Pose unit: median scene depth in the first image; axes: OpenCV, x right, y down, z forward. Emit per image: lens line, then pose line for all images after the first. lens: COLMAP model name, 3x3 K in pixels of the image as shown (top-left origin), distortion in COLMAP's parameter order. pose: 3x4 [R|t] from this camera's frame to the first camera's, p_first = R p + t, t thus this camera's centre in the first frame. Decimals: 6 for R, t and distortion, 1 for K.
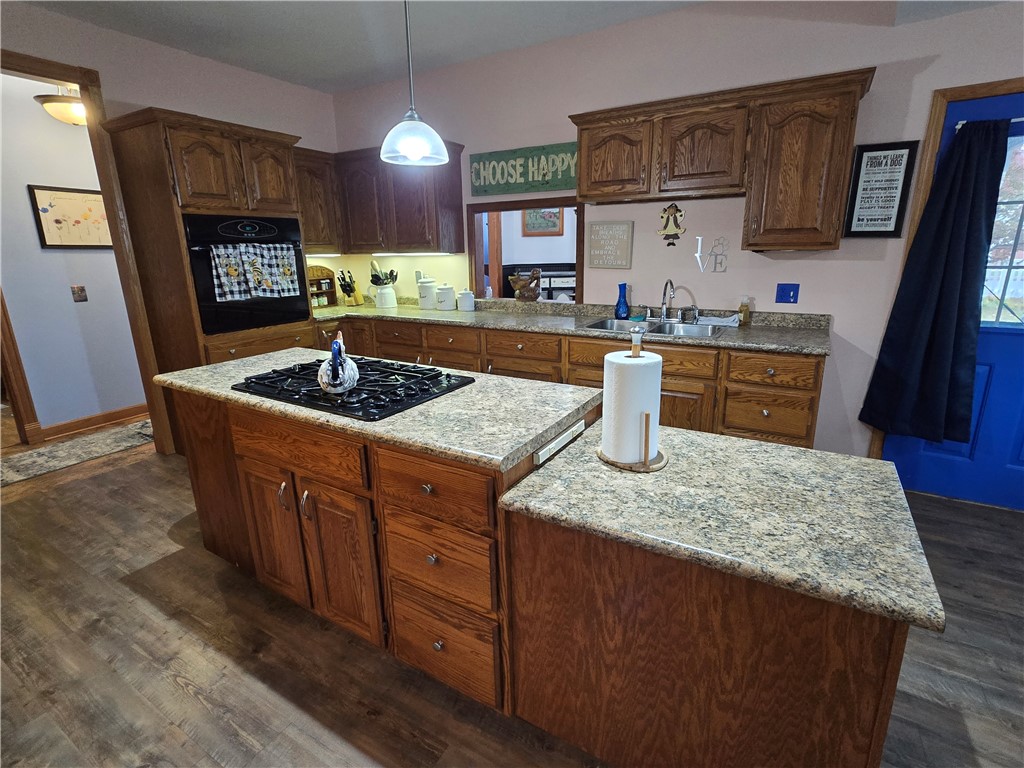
lens RADIAL K [[492.9, 0, 522.5], [0, 492.9, 379.4], [0, 0, 1]] dist [-0.008232, 0.001526]
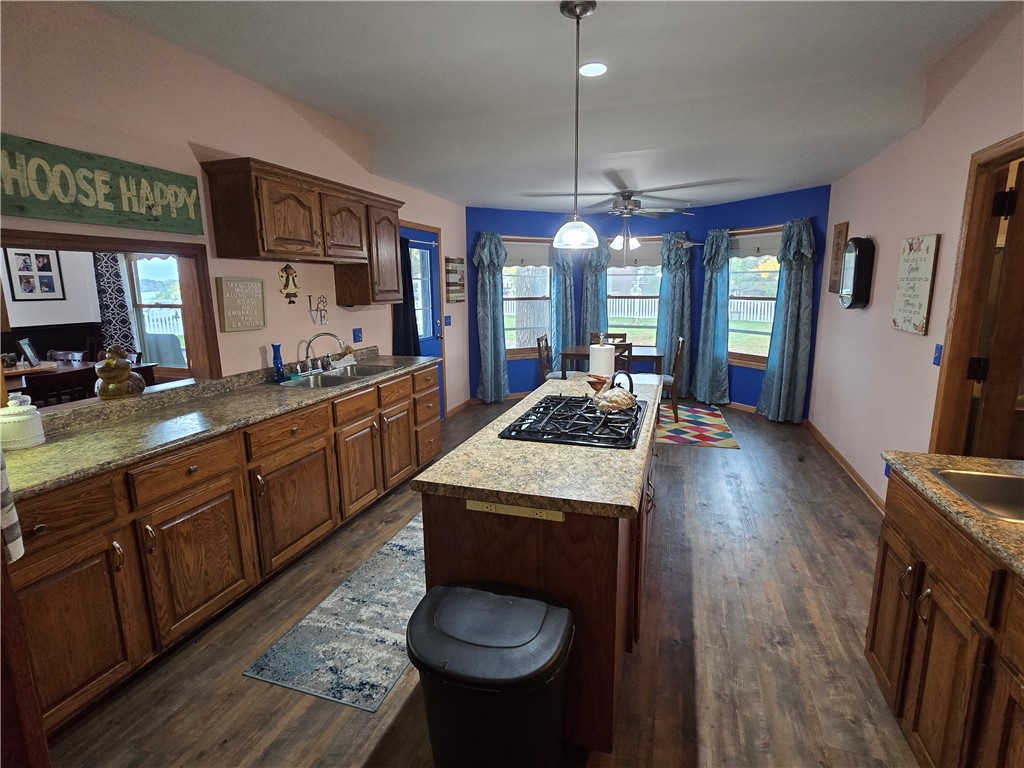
lens RADIAL K [[492.9, 0, 522.6], [0, 492.9, 379.4], [0, 0, 1]] dist [-0.008232, 0.001526]
pose [[-0.225468, -0.163384, 0.960453, -0.851503], [0.267228, 0.937656, 0.222239, -0.224768], [-0.936885, 0.306767, -0.167751, 0.775221]]
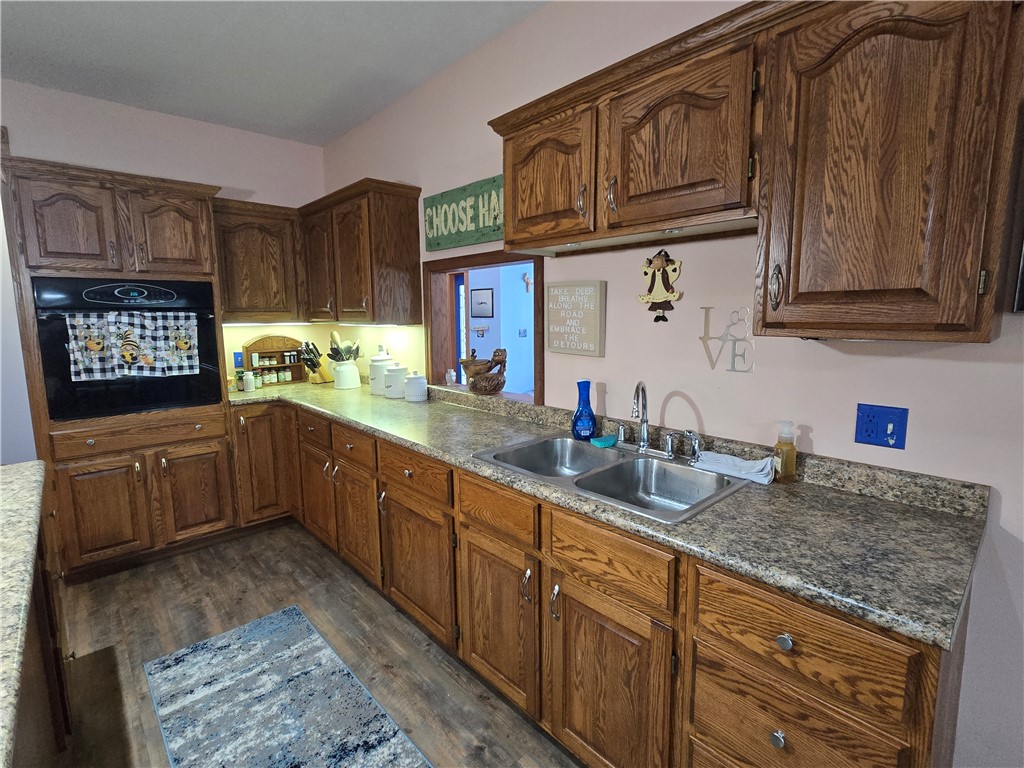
lens RADIAL K [[492.9, 0, 524.5], [0, 492.9, 378.1], [0, 0, 1]] dist [-0.008232, 0.001526]
pose [[0.959238, 0.045835, -0.278857, 0.316742], [-0.080738, 0.990080, -0.114993, -0.128825], [0.270820, 0.132820, 0.953423, 0.423345]]
